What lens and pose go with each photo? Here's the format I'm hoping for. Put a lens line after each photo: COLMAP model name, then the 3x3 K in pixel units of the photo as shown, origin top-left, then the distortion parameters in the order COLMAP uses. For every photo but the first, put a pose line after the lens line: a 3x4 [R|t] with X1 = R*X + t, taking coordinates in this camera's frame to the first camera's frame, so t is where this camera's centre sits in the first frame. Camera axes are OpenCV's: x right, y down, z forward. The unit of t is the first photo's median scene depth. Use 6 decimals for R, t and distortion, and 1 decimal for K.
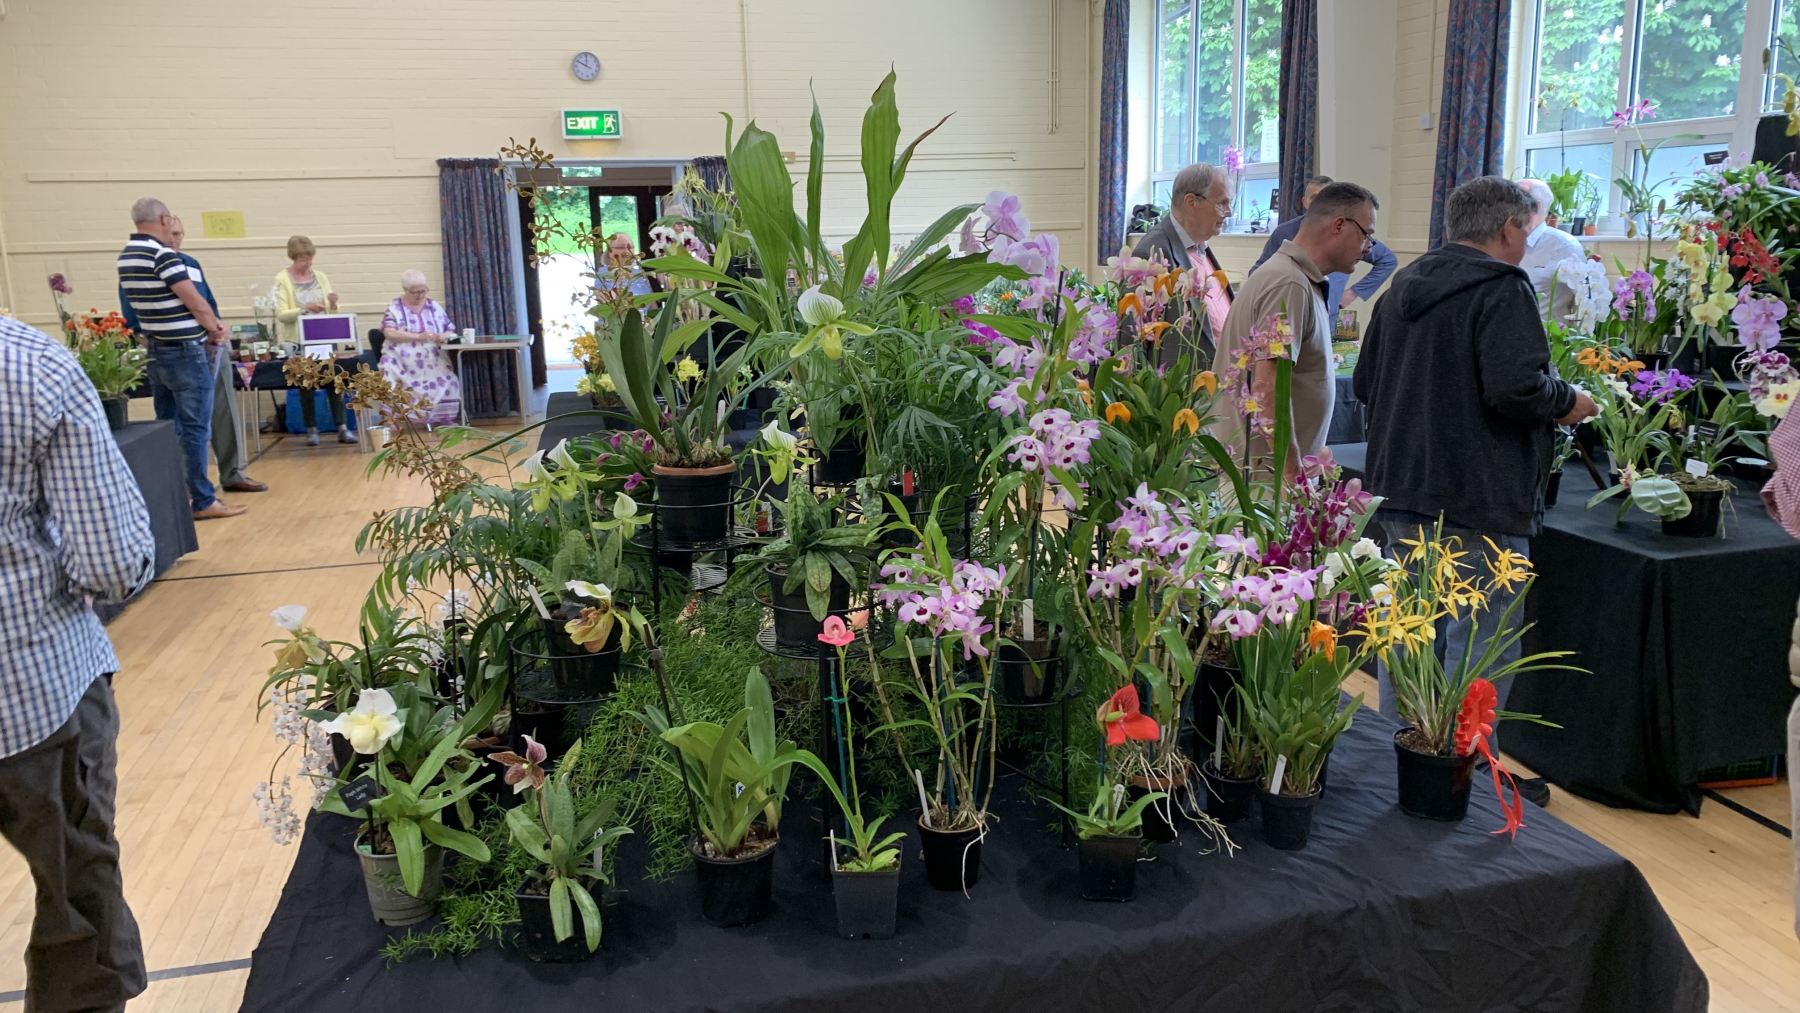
lens RADIAL K [[1374.9, 0, 912.8], [0, 1374.9, 506.3], [0, 0, 1]] dist [0.007562, -0.015836]
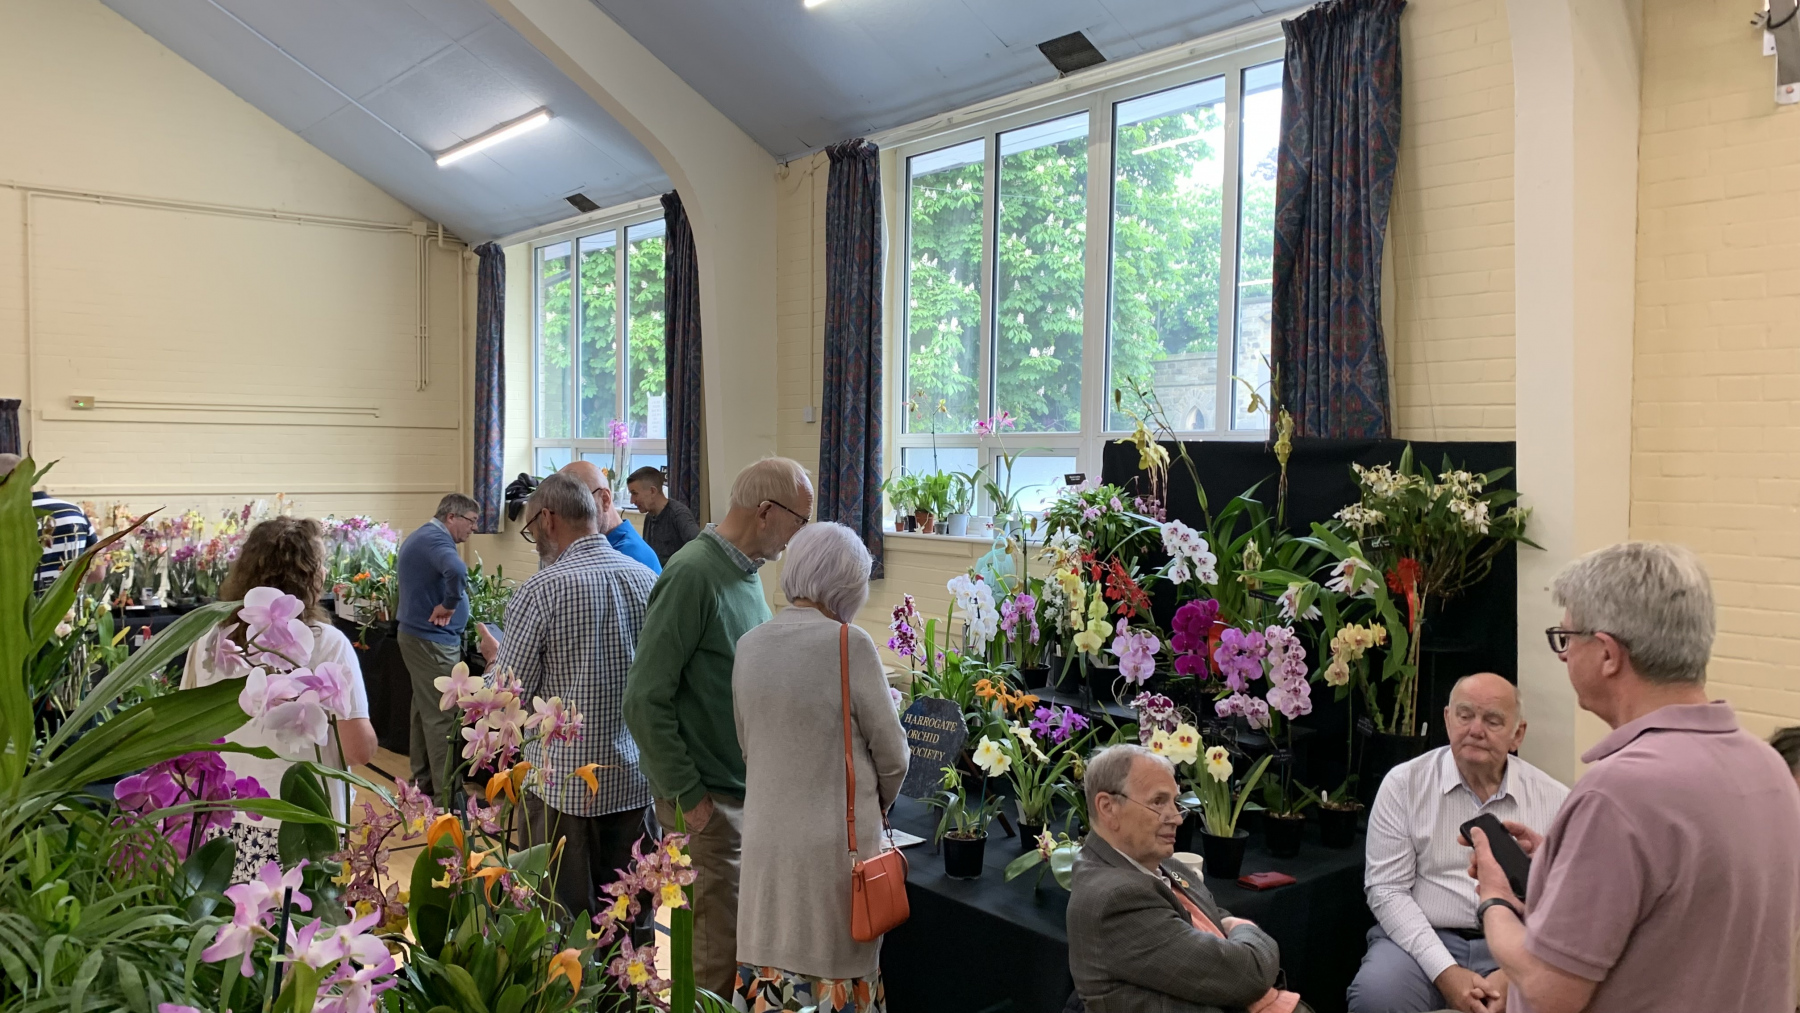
lens RADIAL K [[1346.8, 0, 932.1], [0, 1346.8, 503.3], [0, 0, 1]] dist [0.061716, -0.129783]
pose [[0.900100, 0.019037, 0.435268, 0.026454], [0.054727, 0.986192, -0.156304, -0.059256], [-0.432233, 0.164510, 0.886629, 0.099648]]
